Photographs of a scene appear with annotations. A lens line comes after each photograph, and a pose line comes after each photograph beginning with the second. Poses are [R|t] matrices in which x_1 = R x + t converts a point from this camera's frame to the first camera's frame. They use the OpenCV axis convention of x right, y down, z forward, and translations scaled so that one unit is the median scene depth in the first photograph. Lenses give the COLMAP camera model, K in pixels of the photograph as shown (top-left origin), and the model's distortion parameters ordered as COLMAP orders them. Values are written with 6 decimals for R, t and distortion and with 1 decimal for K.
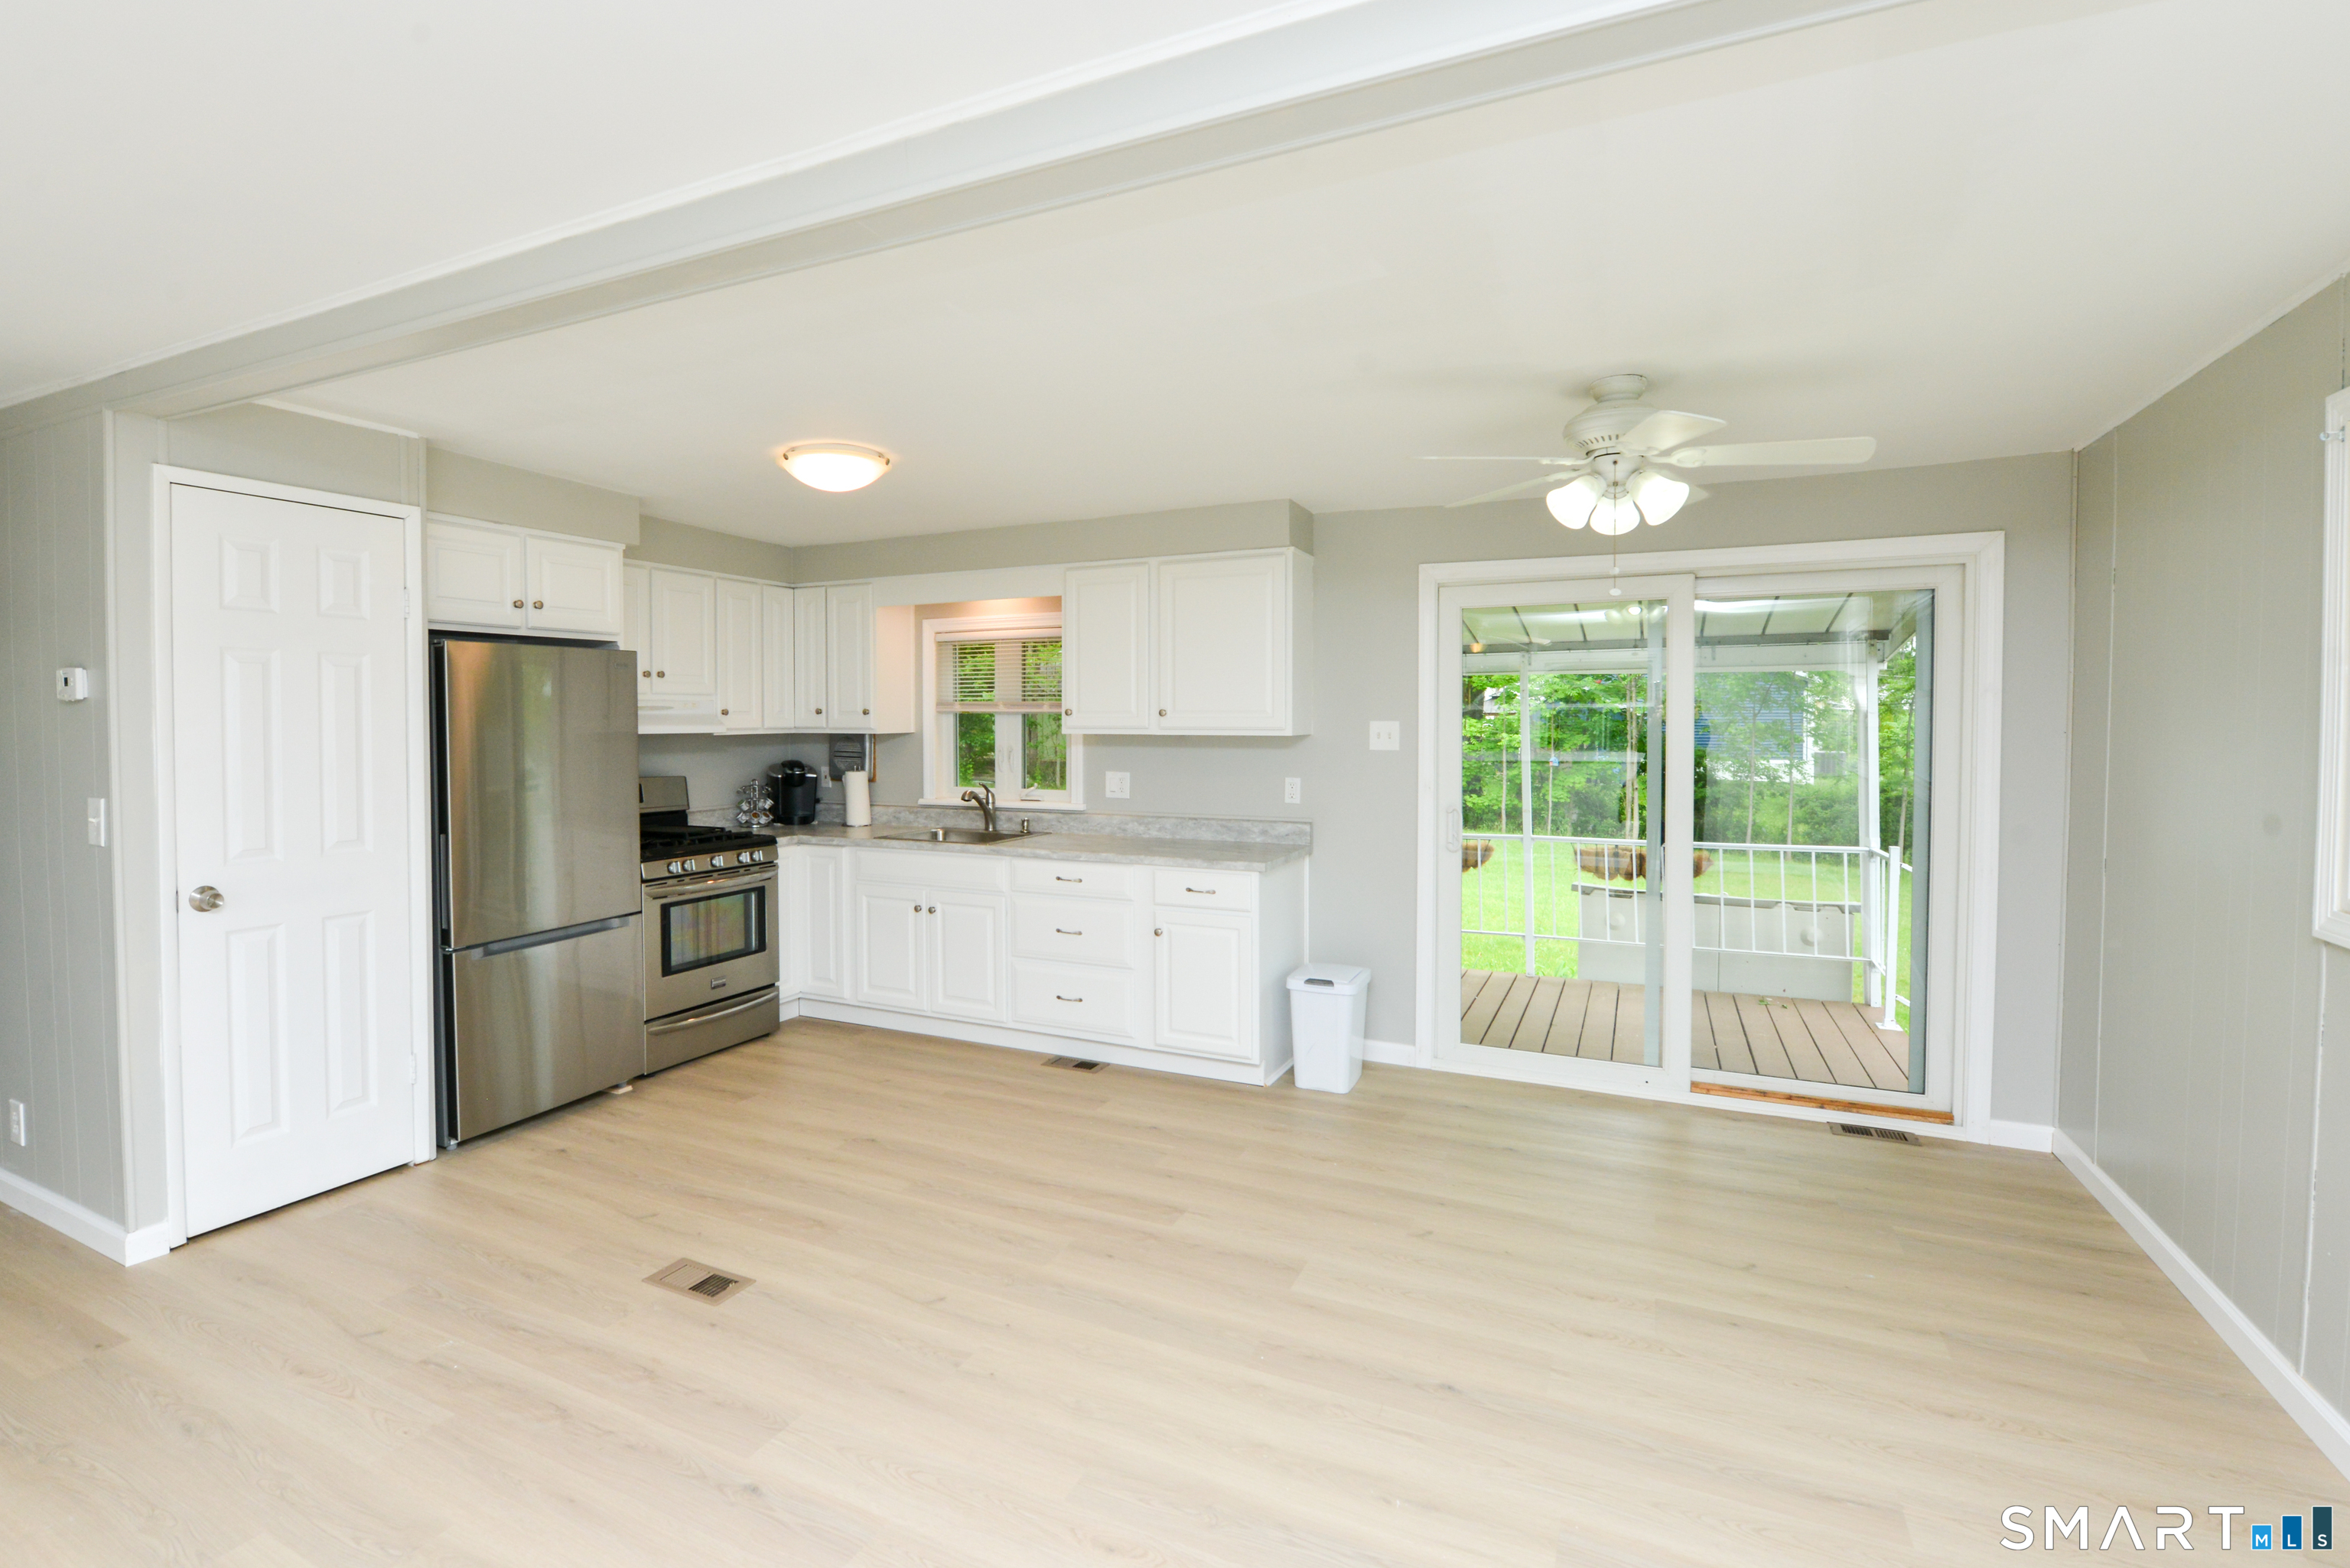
lens RADIAL K [[1071.2, 0, 1064.7], [0, 1071.2, 748.8], [0, 0, 1]] dist [-0.013009, -0.003815]
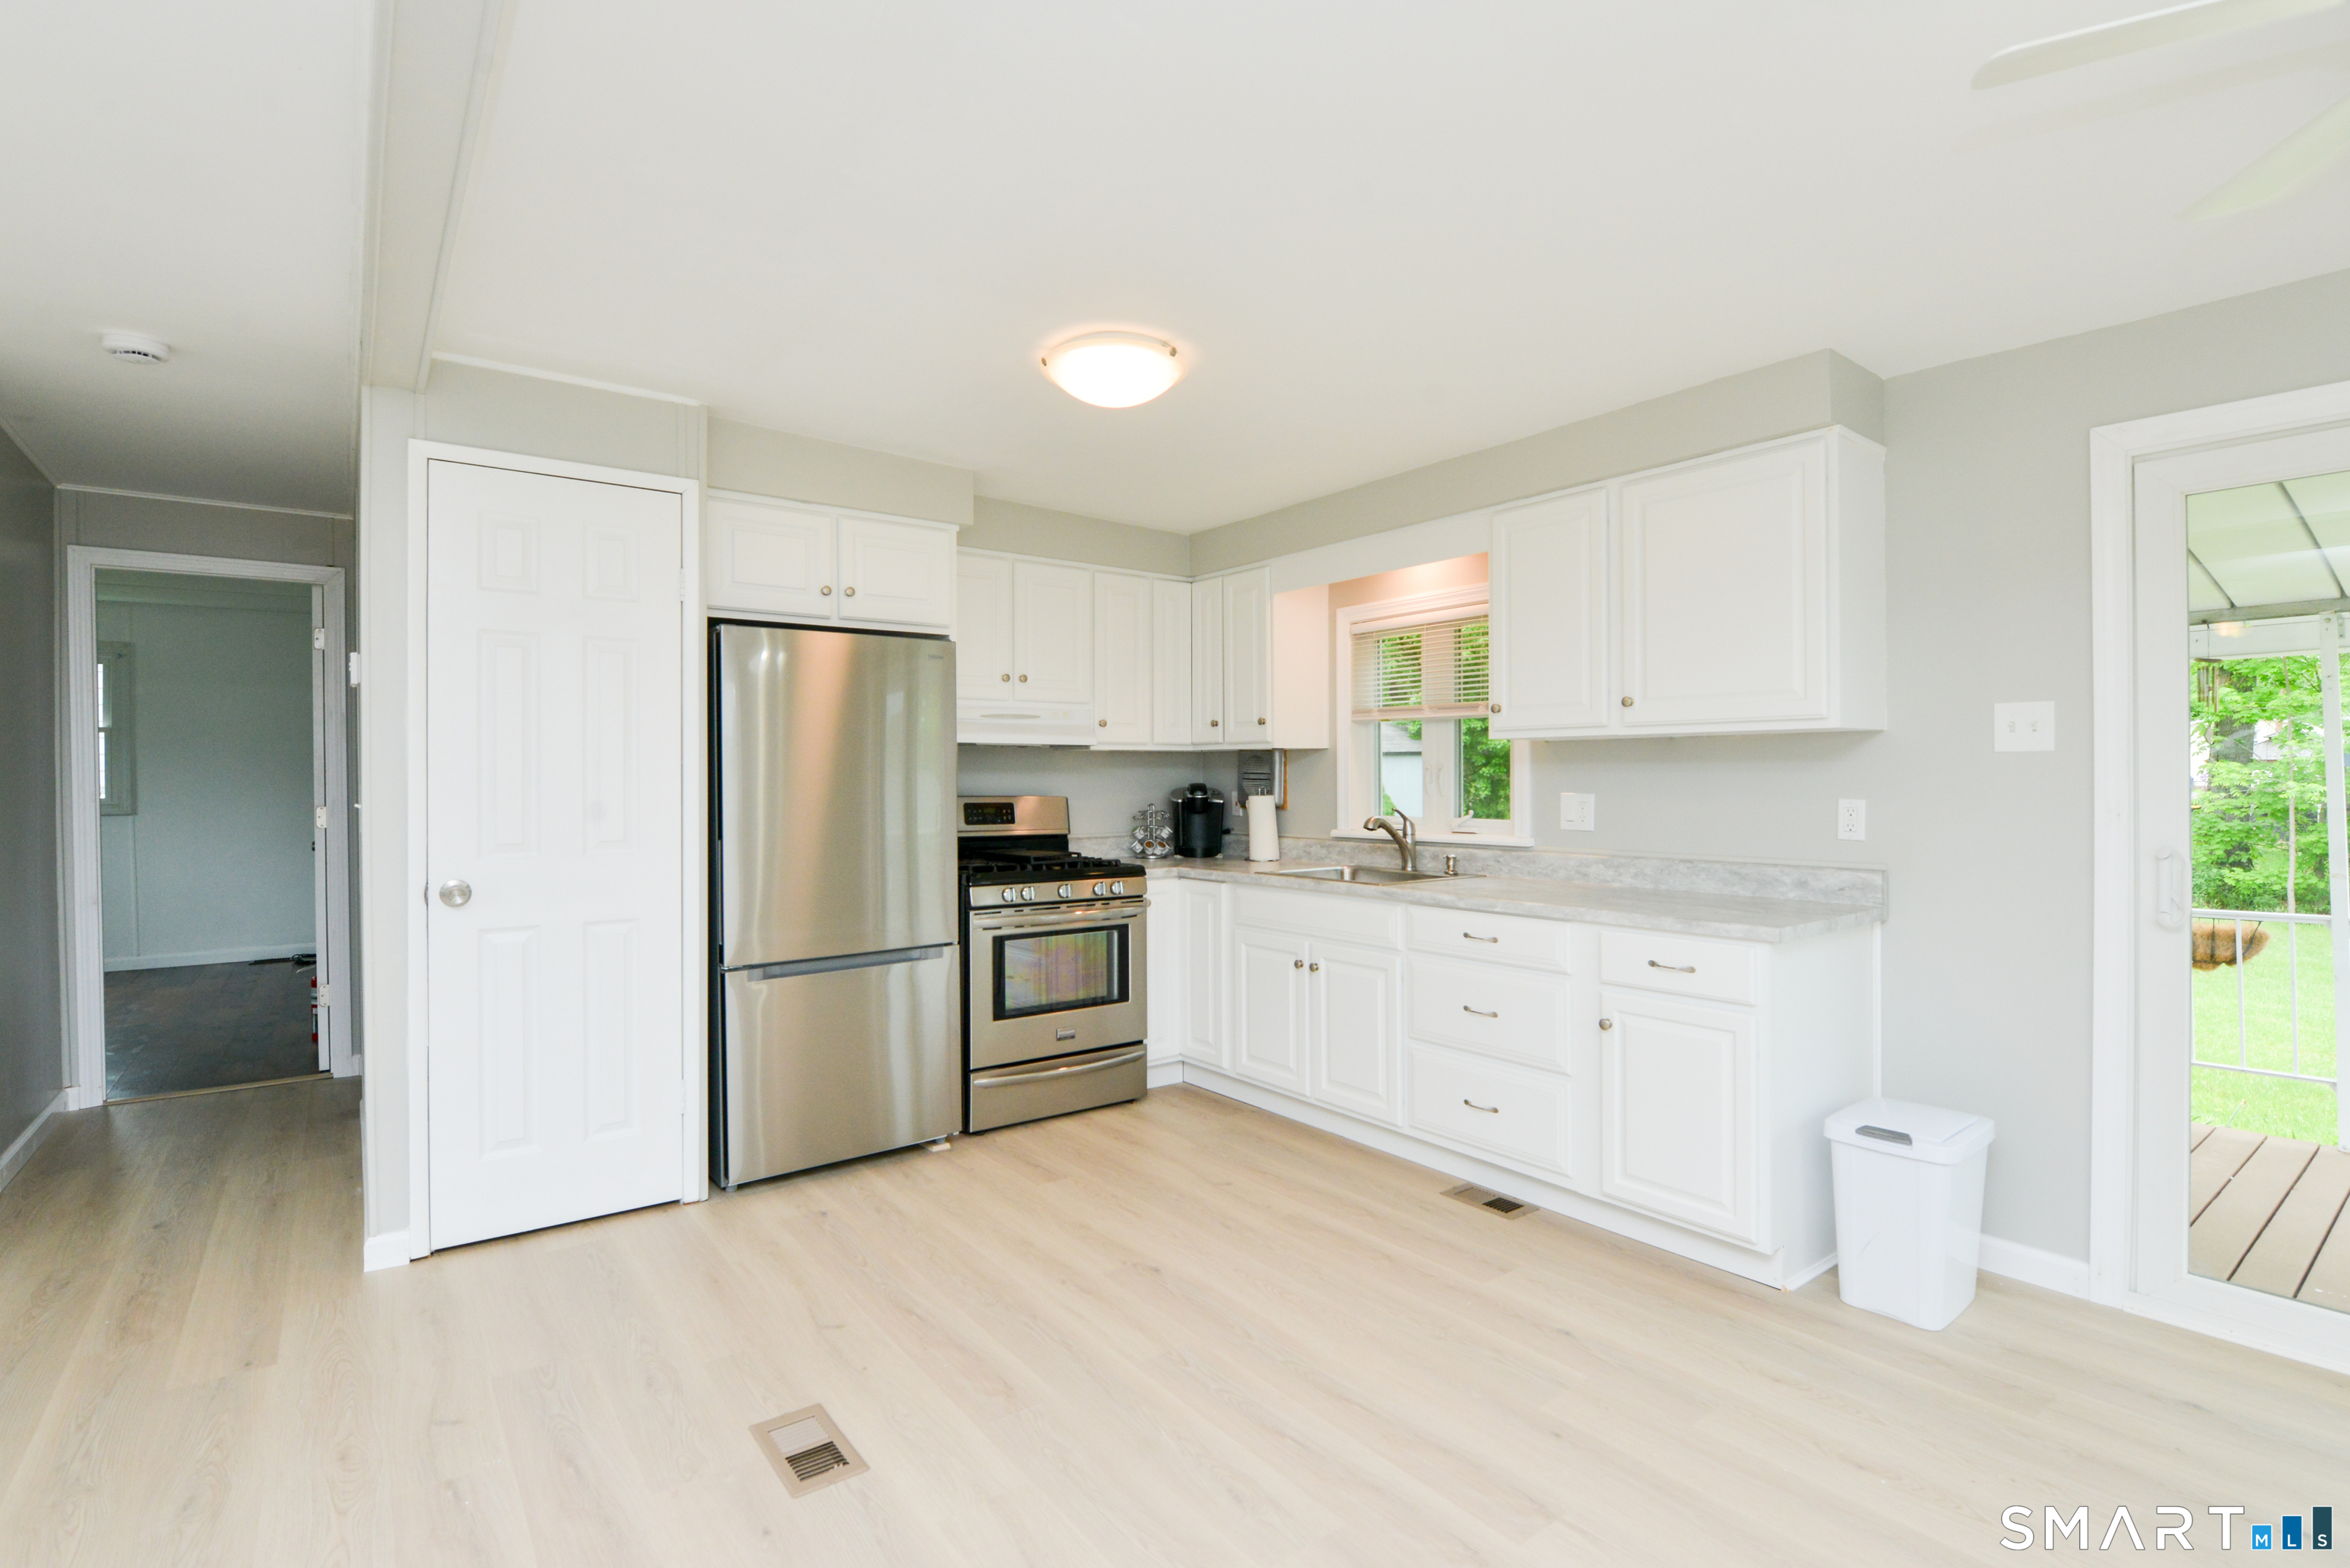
lens RADIAL K [[1071.2, 0, 1162.5], [0, 1071.2, 777.1], [0, 0, 1]] dist [-0.013009, -0.003815]
pose [[0.908145, 0.001162, -0.418654, 0.110043], [-0.012217, 0.999644, -0.023725, 0.034959], [0.418477, 0.026661, 0.907836, 0.264888]]
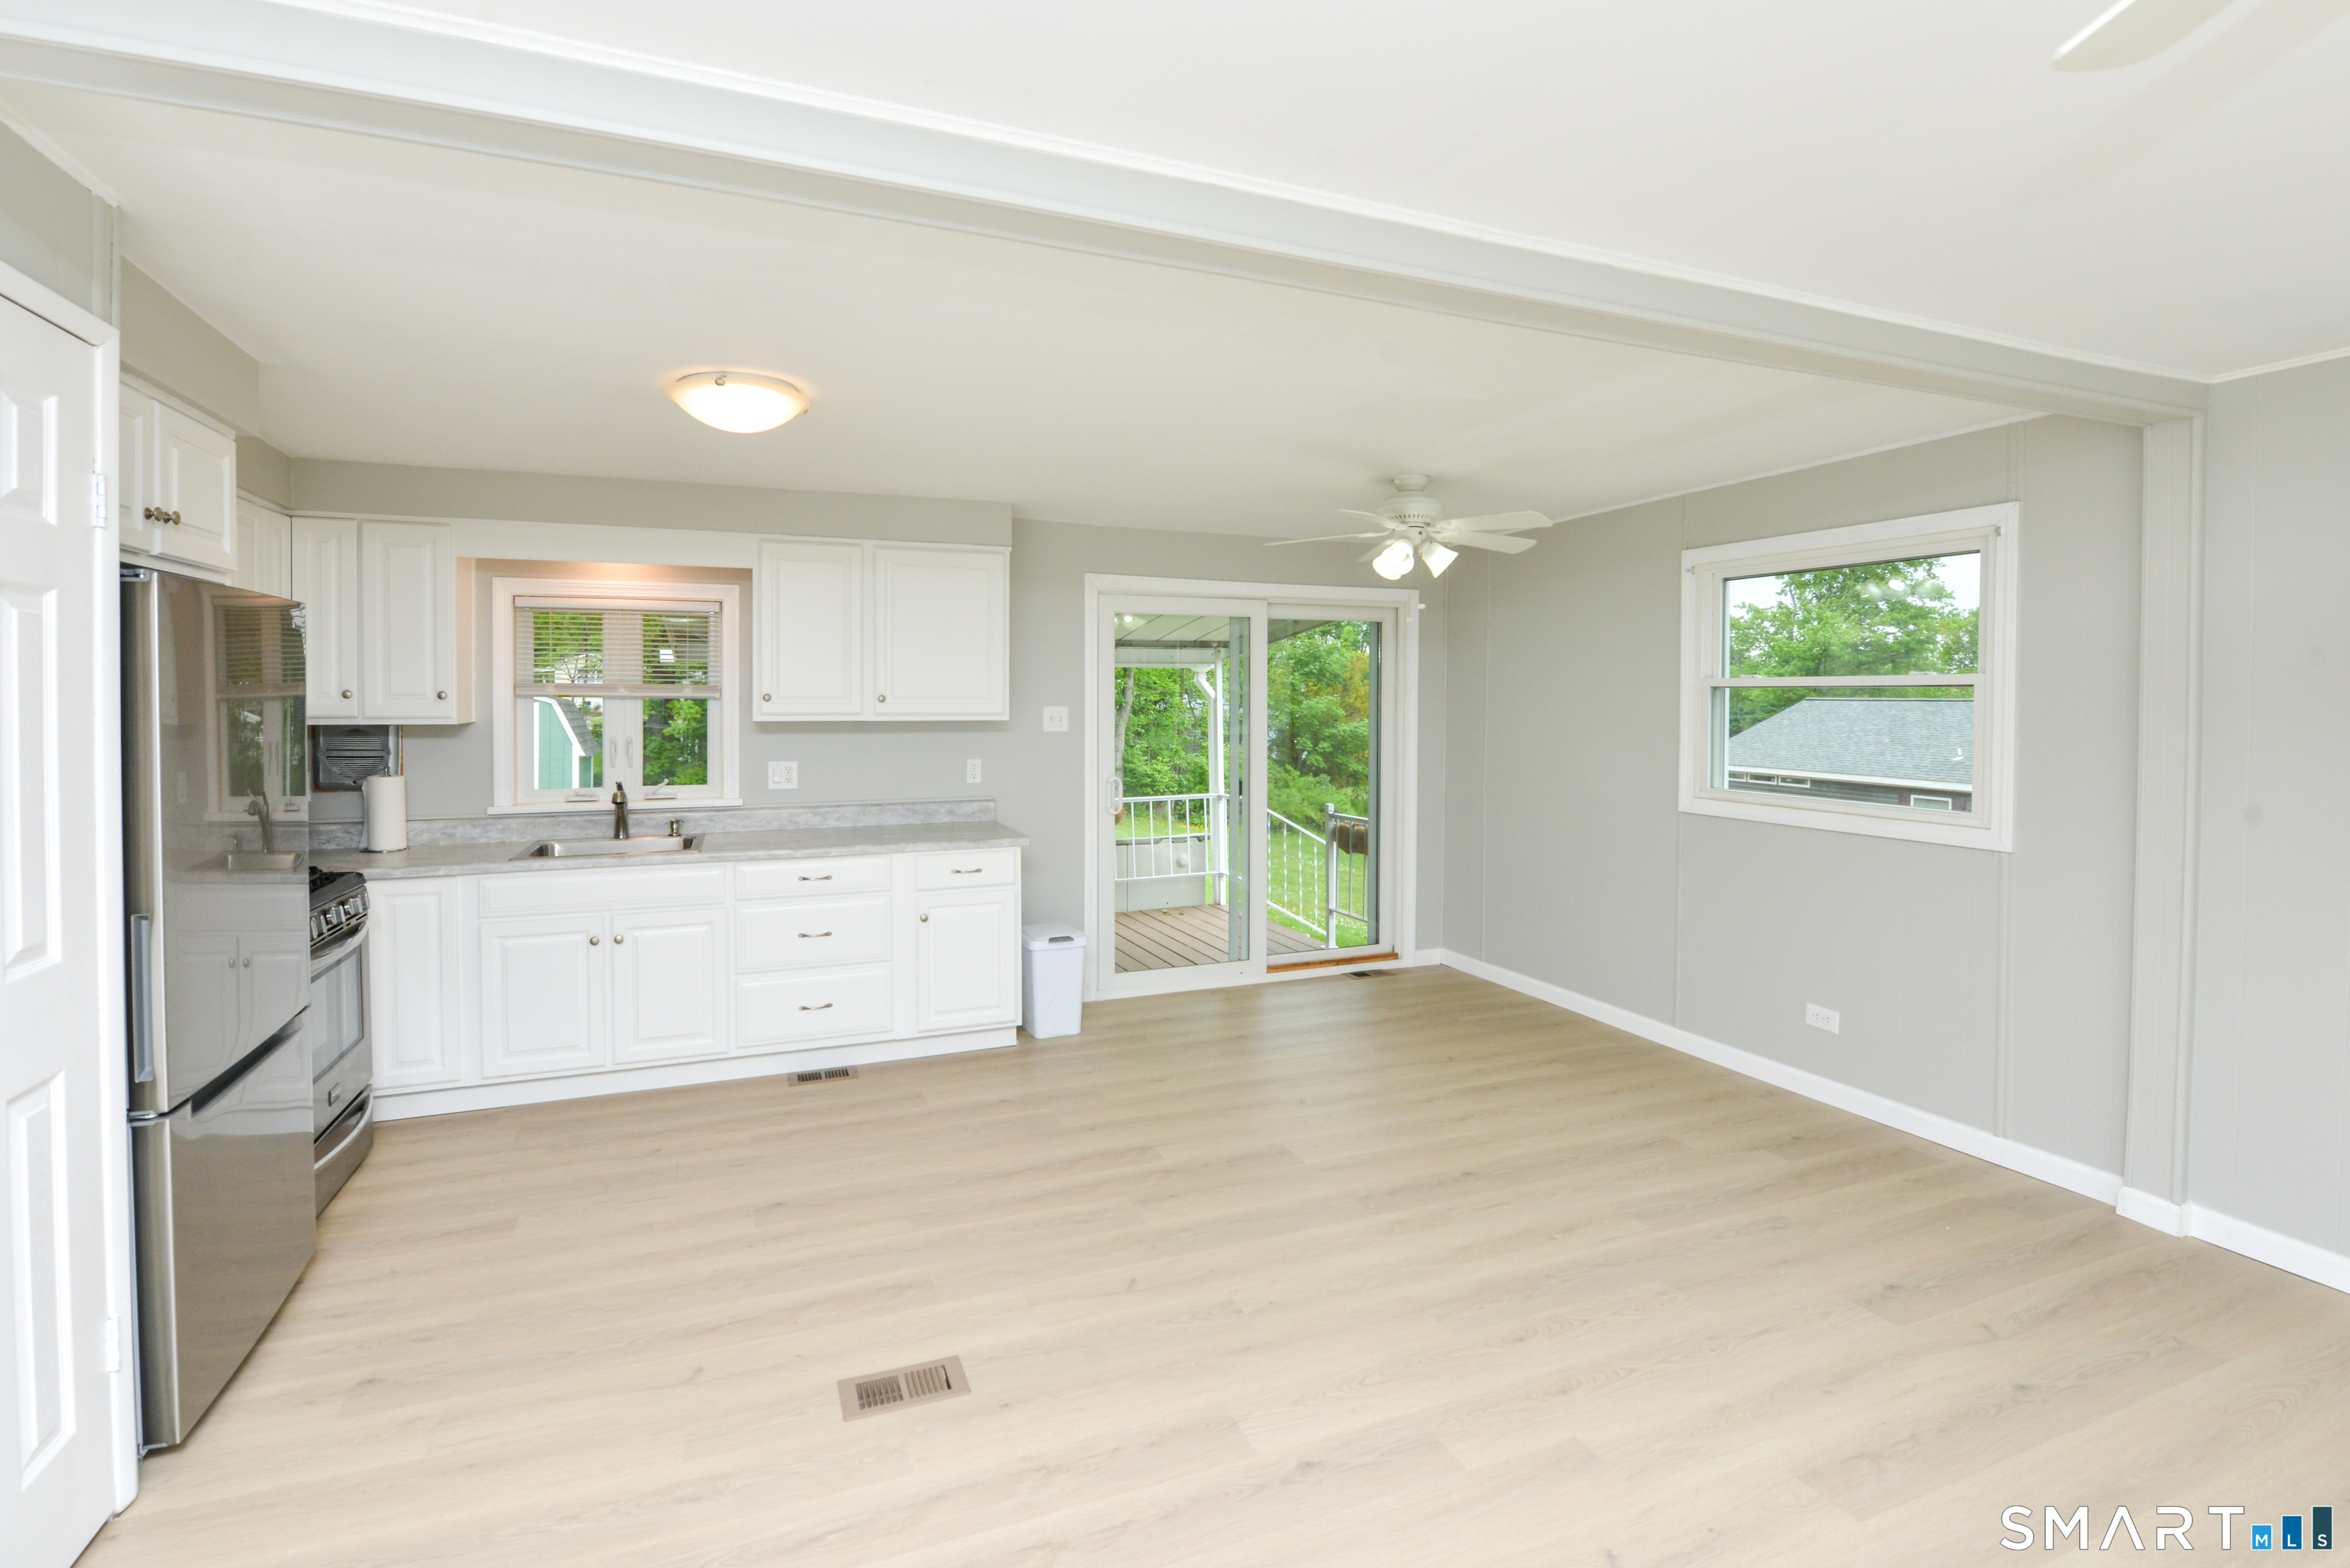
lens RADIAL K [[1071.2, 0, 1079.2], [0, 1071.2, 716.7], [0, 0, 1]] dist [-0.013009, -0.003815]
pose [[0.676275, -0.010465, 0.736575, -0.525109], [0.019534, 0.999802, -0.003729, -0.009885], [-0.736390, 0.016910, 0.676346, 0.203029]]
